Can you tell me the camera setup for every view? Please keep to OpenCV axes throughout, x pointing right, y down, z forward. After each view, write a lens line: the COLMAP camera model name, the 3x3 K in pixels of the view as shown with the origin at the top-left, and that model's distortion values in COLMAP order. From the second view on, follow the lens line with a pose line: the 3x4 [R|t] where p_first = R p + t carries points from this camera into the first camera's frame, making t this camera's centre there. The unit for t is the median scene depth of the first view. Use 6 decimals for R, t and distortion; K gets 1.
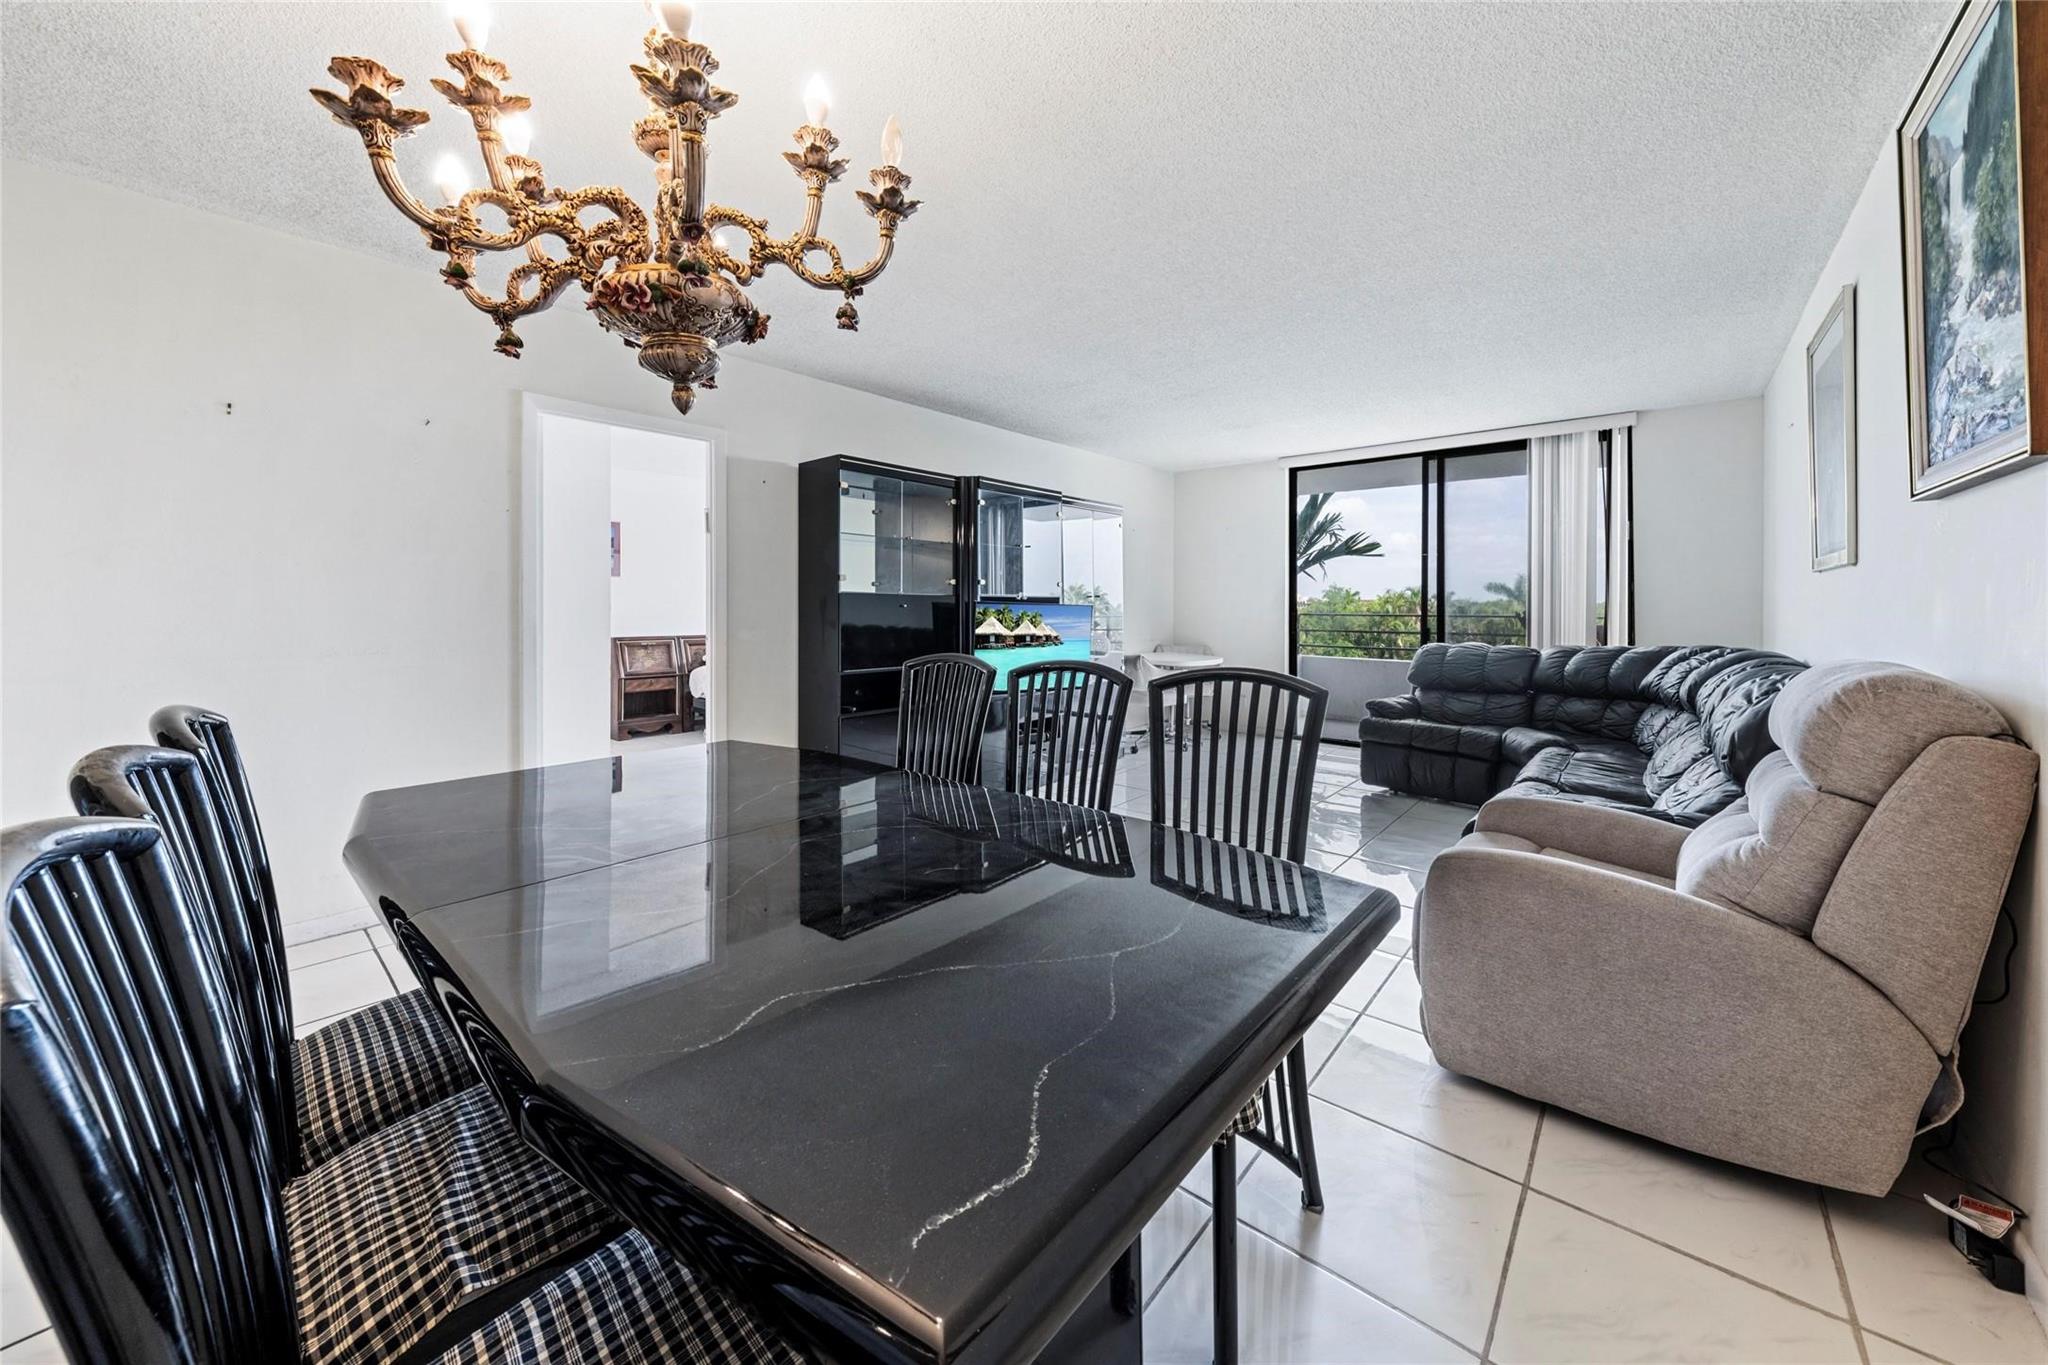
lens RADIAL K [[732.6, 0, 1038.7], [0, 732.6, 617.7], [0, 0, 1]] dist [-0.000653, 0.000005]
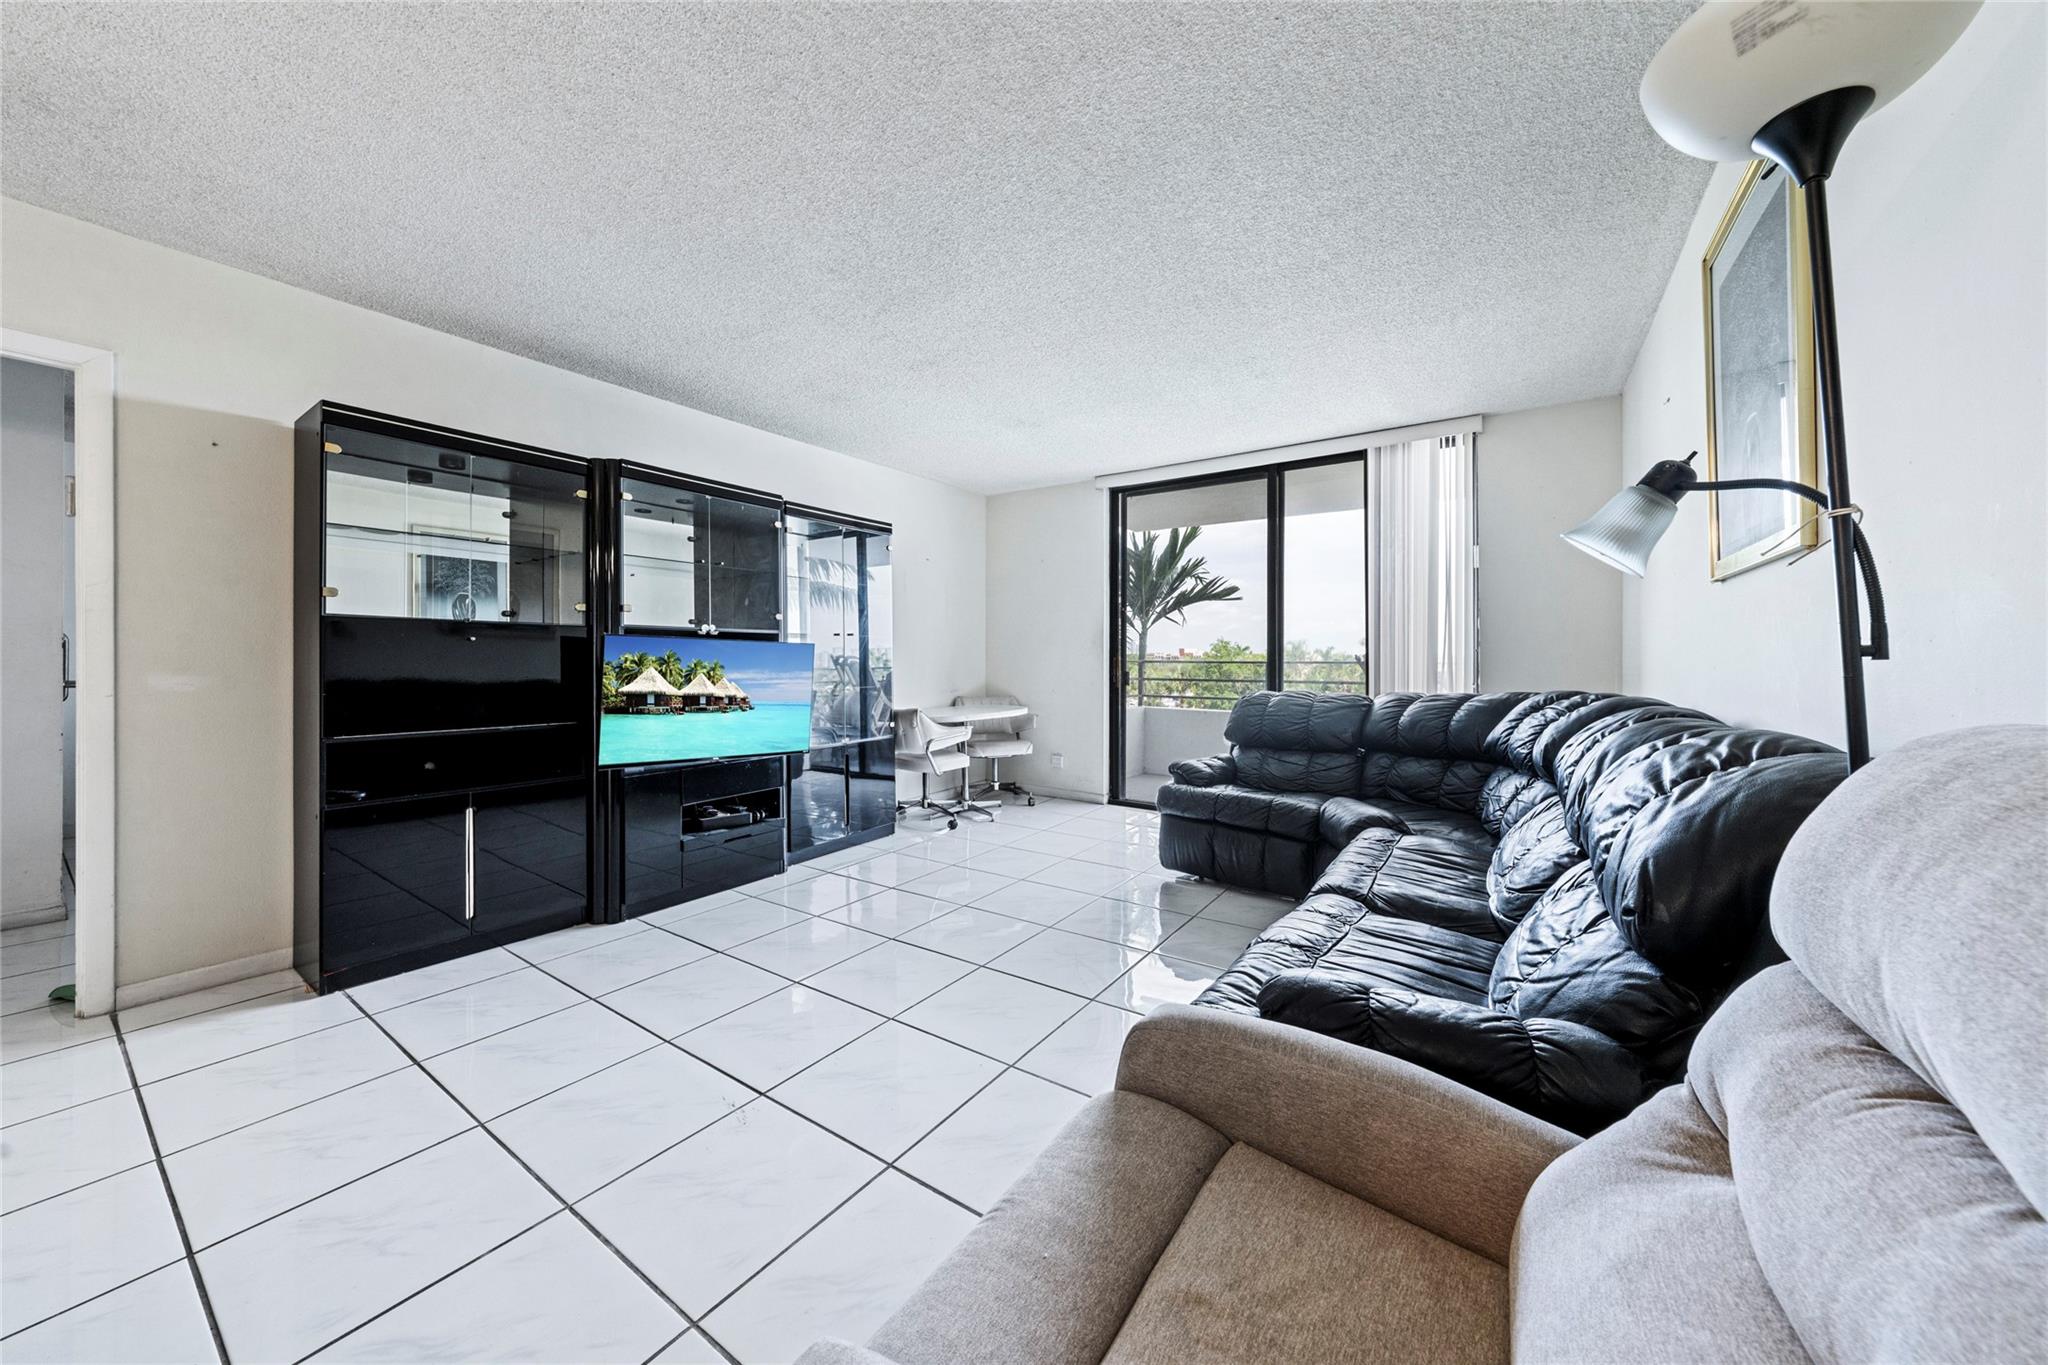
lens RADIAL K [[706.6, 0, 1022.5], [0, 706.6, 671.1], [0, 0, 1]] dist [-0.000913, -0.000113]
pose [[0.995033, -0.002568, 0.099516, 0.237633], [0.002514, 0.999997, 0.000676, 0.013559], [-0.099518, -0.000423, 0.995036, 0.278717]]
